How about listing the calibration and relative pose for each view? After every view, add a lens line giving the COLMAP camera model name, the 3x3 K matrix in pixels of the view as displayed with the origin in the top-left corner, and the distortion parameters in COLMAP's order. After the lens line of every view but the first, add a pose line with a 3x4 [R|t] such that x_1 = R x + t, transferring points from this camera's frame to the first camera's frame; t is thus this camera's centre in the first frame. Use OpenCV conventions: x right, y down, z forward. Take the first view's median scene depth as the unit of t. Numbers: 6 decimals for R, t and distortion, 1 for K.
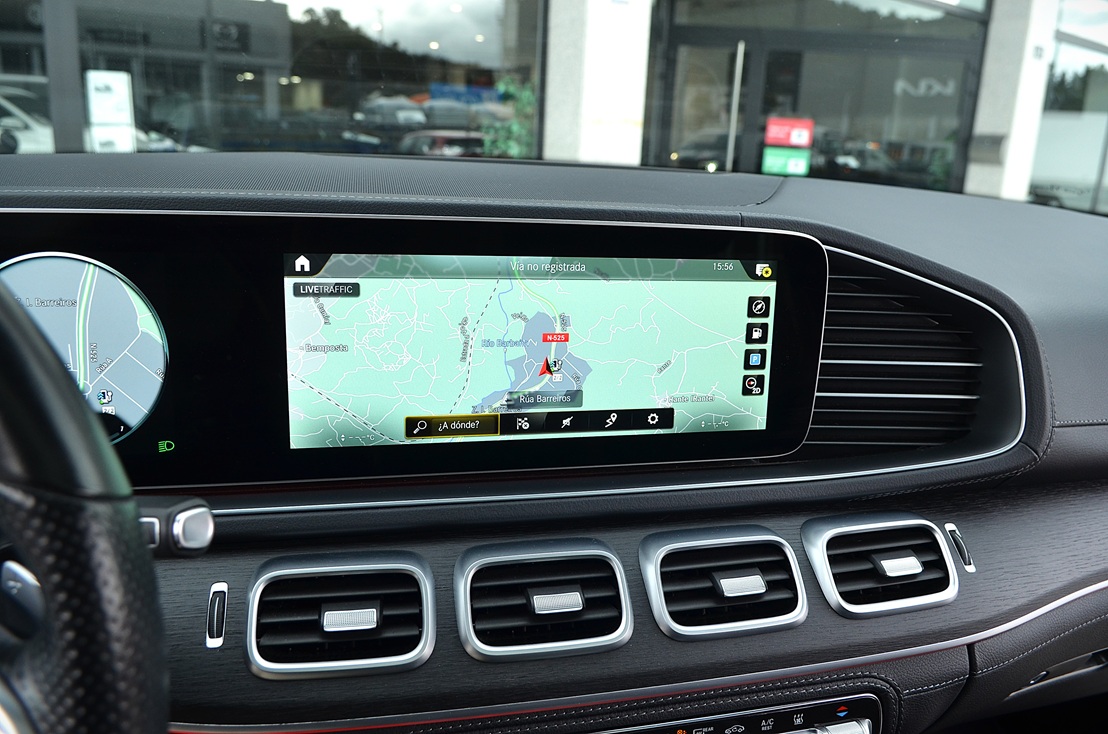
lens RADIAL K [[802.4, 0, 554.0], [0, 802.4, 367.0], [0, 0, 1]] dist [-0.055576, -0.005596]
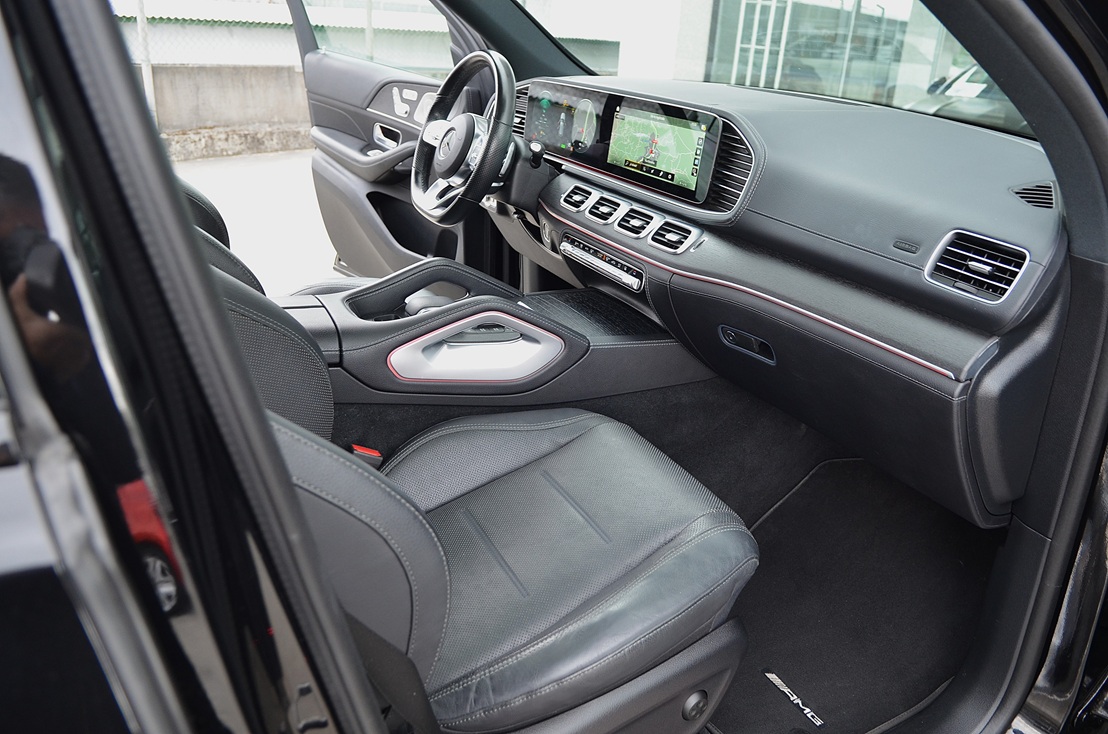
lens RADIAL K [[796.6, 0, 554.0], [0, 796.6, 367.0], [0, 0, 1]] dist [-0.064369, -0.001612]
pose [[0.234457, 0.339889, -0.910772, 2.847943], [-0.340059, 0.906370, 0.250706, 0.113105], [0.910708, 0.250936, 0.328087, -0.116193]]
